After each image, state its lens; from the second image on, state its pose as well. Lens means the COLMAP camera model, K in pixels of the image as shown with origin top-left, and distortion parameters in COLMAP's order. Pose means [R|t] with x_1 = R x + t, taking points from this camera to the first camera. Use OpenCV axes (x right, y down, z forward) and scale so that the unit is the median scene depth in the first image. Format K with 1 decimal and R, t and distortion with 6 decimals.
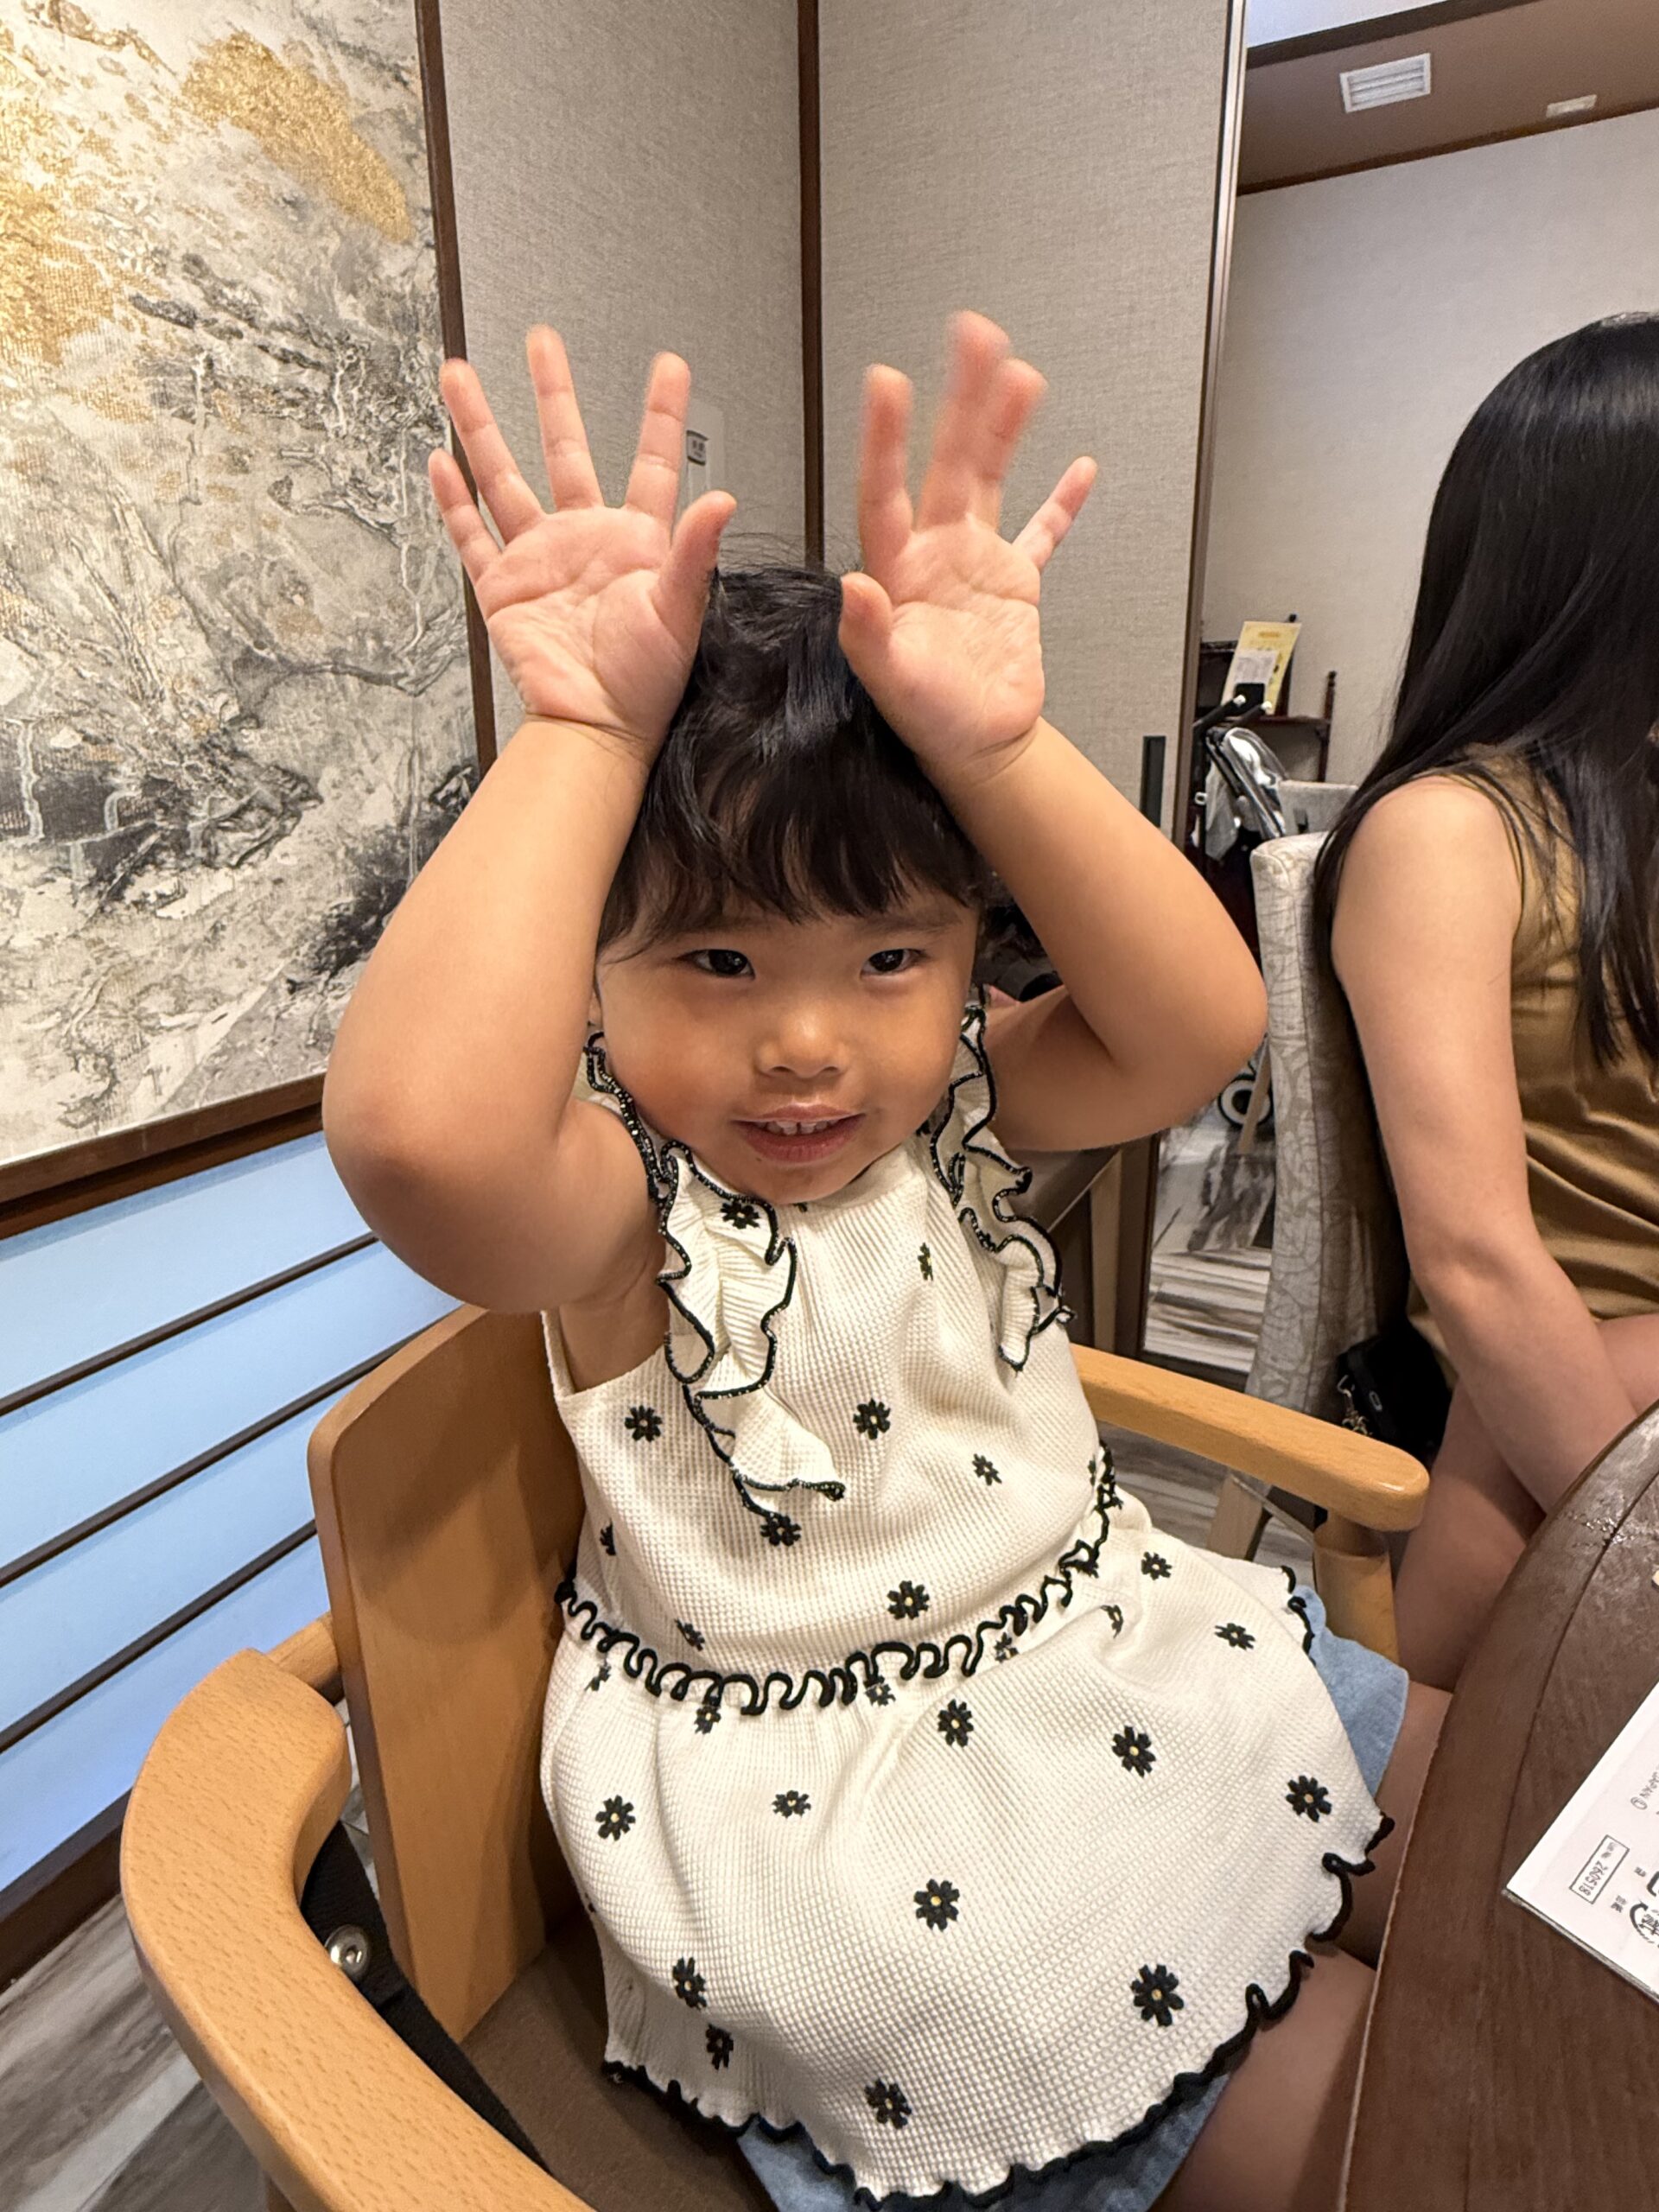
lens RADIAL K [[1190.8, 0, 818.5], [0, 1190.8, 1054.9], [0, 0, 1]] dist [-0.004311, 0.001284]
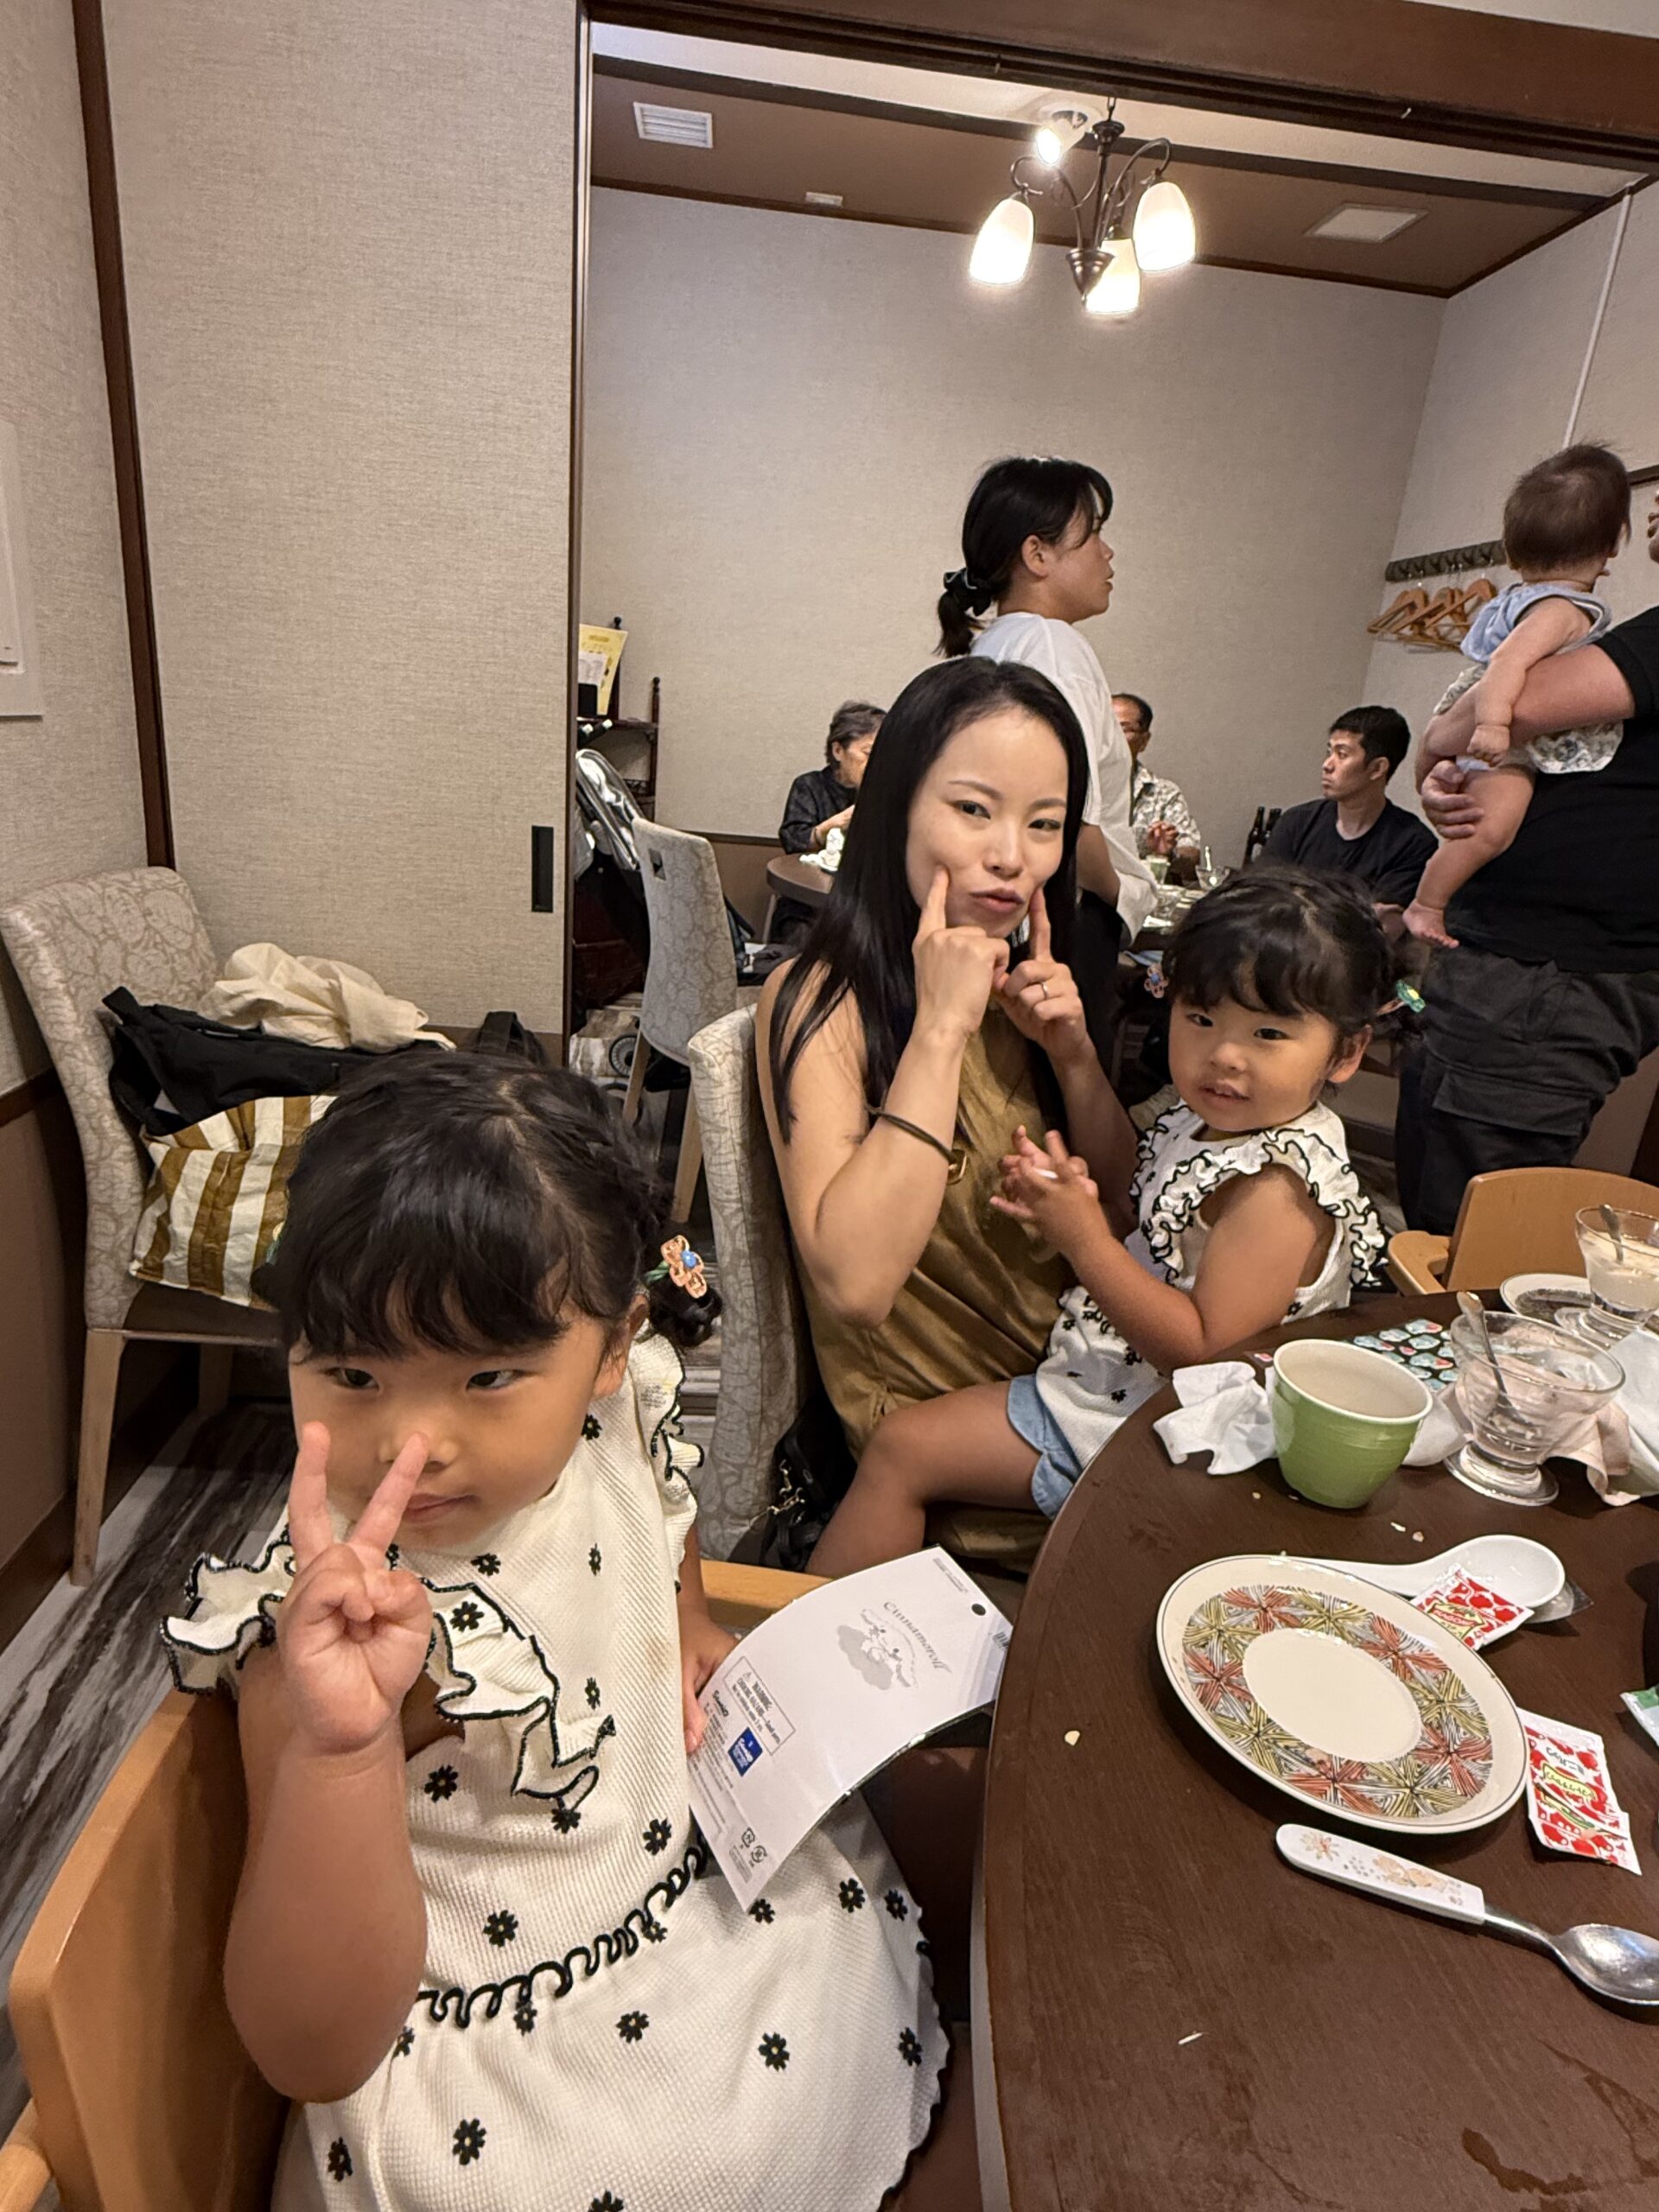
lens RADIAL K [[1190.8, 0, 844.5], [0, 1190.8, 1092.4], [0, 0, 1]] dist [-0.004311, 0.001284]
pose [[0.844792, -0.088973, 0.527646, -0.111895], [0.048888, 0.994789, 0.089471, -0.193231], [-0.532857, -0.049789, 0.844739, -0.065169]]
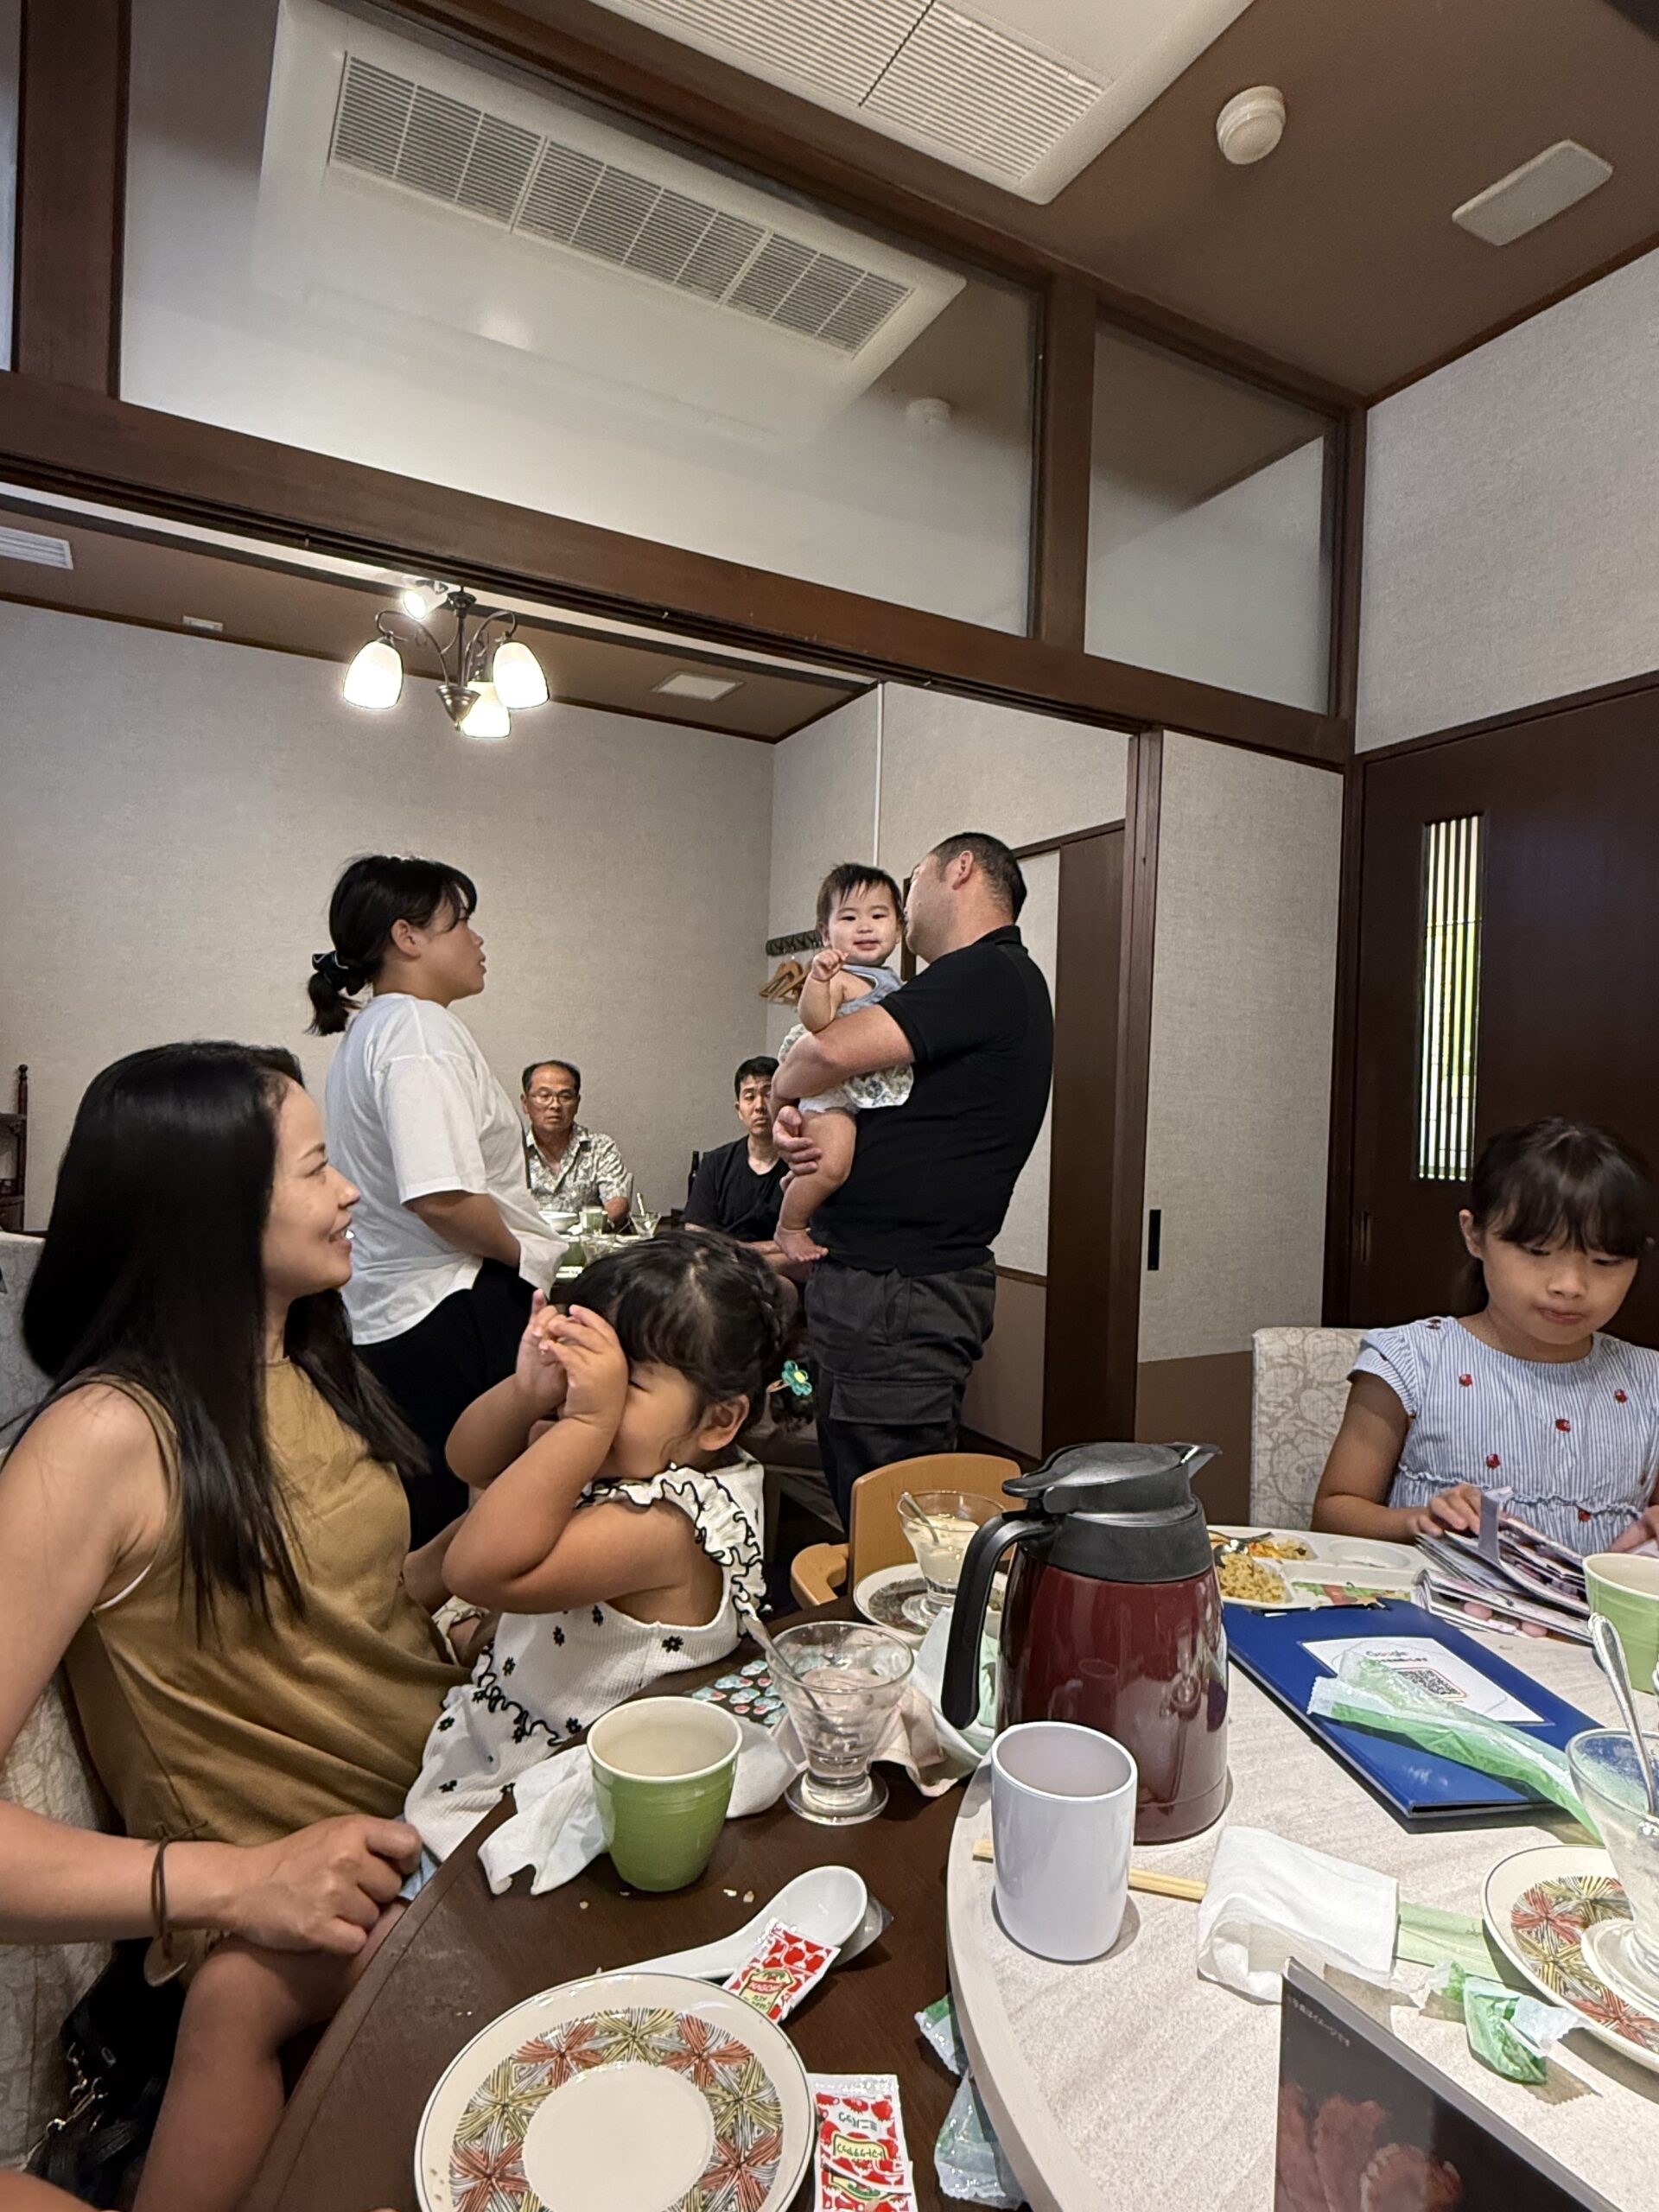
lens RADIAL K [[1190.8, 0, 833.1], [0, 1190.8, 1108.6], [0, 0, 1]] dist [-0.004311, 0.001284]
pose [[0.551054, 0.012119, 0.834382, -0.026029], [0.185307, 0.973152, -0.136517, -0.187444], [-0.813635, 0.229845, 0.534013, -0.160249]]
